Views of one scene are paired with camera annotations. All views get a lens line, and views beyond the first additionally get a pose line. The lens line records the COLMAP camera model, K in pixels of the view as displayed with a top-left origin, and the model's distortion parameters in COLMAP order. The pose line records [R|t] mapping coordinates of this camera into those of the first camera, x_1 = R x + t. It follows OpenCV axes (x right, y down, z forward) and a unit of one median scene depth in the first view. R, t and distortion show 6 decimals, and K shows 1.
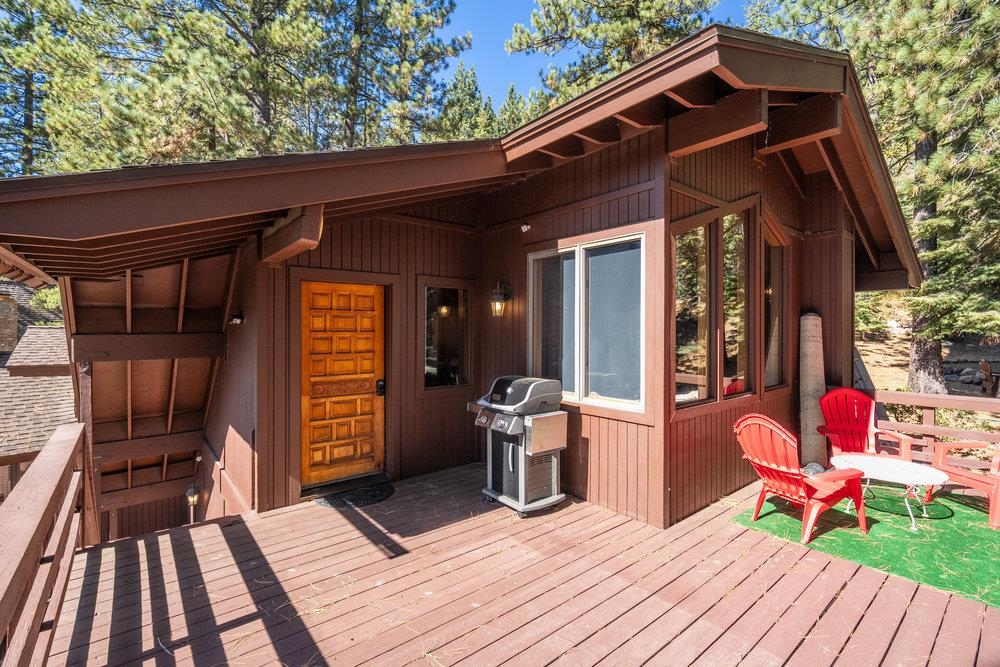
lens RADIAL K [[449.7, 0, 493.9], [0, 449.7, 329.2], [0, 0, 1]] dist [-0.004788, 0.000548]
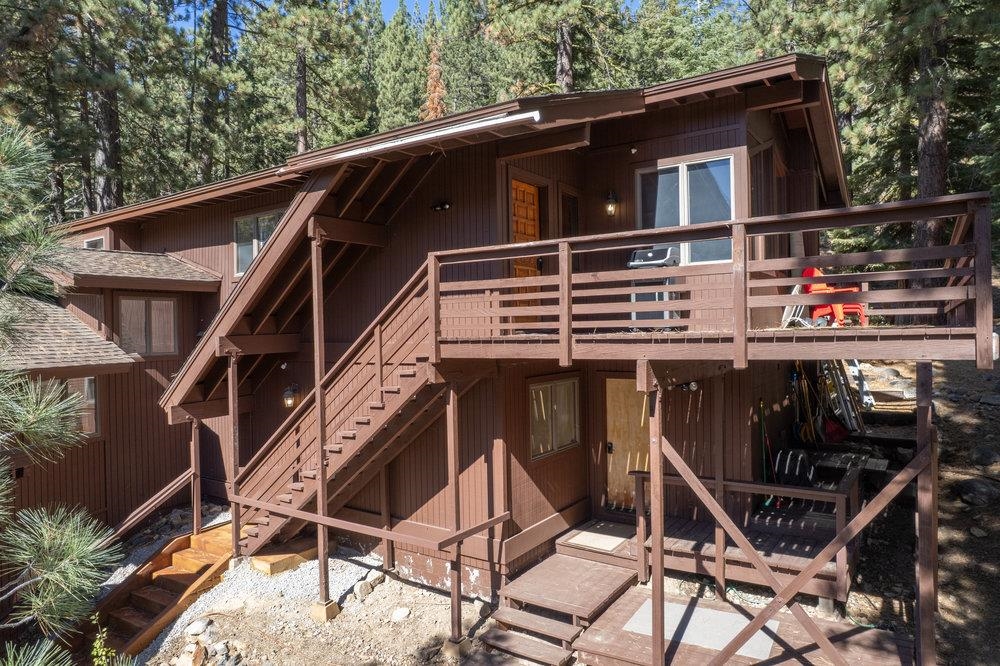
lens RADIAL K [[635.1, 0, 502.7], [0, 635.1, 335.4], [0, 0, 1]] dist [0.005697, 0.001966]
pose [[0.955039, -0.012219, 0.296229, -1.074882], [0.010102, 0.999911, 0.008677, 0.388545], [-0.296309, -0.005294, 0.955077, -0.921610]]
